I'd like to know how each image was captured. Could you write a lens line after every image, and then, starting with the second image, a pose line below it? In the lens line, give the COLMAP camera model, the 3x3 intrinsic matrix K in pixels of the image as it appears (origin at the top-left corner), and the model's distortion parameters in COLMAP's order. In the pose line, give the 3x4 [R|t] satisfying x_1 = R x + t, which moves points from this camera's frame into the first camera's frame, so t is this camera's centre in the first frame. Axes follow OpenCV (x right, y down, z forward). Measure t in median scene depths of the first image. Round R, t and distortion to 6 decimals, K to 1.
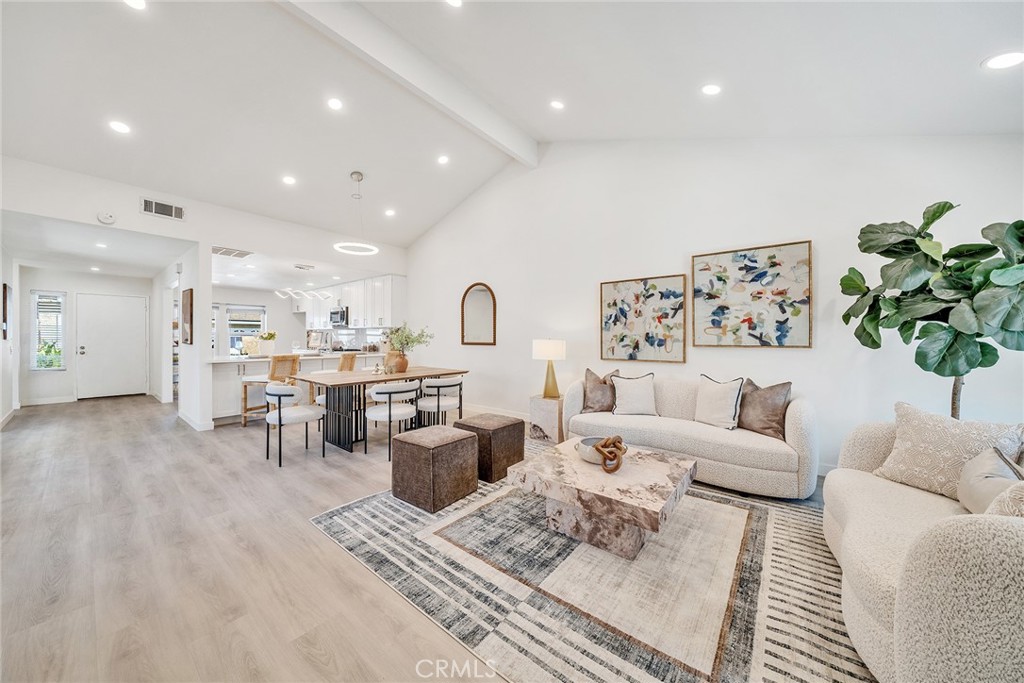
lens RADIAL K [[350.5, 0, 507.3], [0, 350.5, 337.4], [0, 0, 1]] dist [-0.002379, -0.000164]
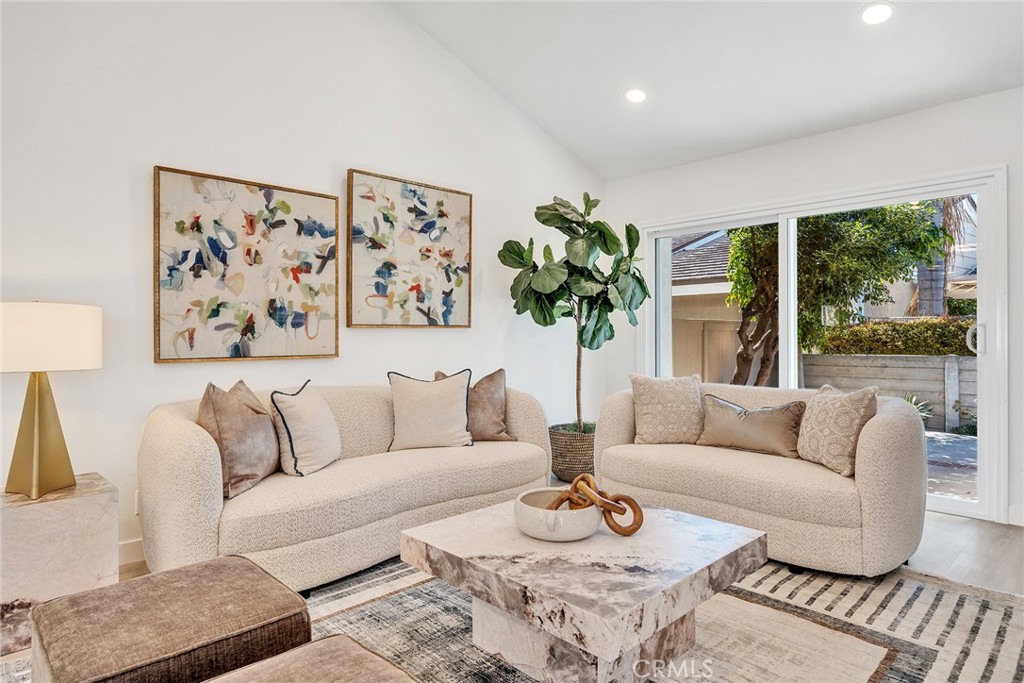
lens RADIAL K [[586.1, 0, 509.2], [0, 586.1, 334.6], [0, 0, 1]] dist [-0.001491, 0.001344]
pose [[0.127456, -0.003045, 0.991840, -0.403349], [-0.001580, 0.999993, 0.003273, 0.036409], [-0.991843, -0.001984, 0.127450, 0.644239]]
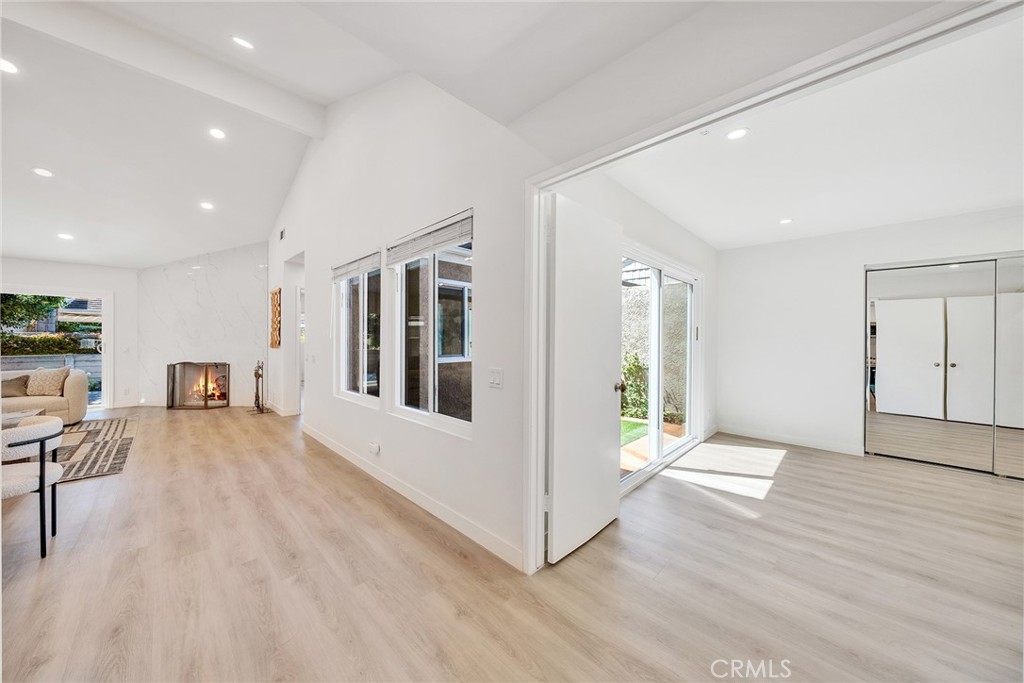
lens RADIAL K [[350.5, 0, 507.3], [0, 350.5, 337.4], [0, 0, 1]] dist [-0.002379, -0.000164]
pose [[-0.994365, -0.002884, 0.105975, -1.503985], [-0.002847, 0.999996, 0.000501, -0.014928], [-0.105976, 0.000196, -0.994369, 1.493597]]
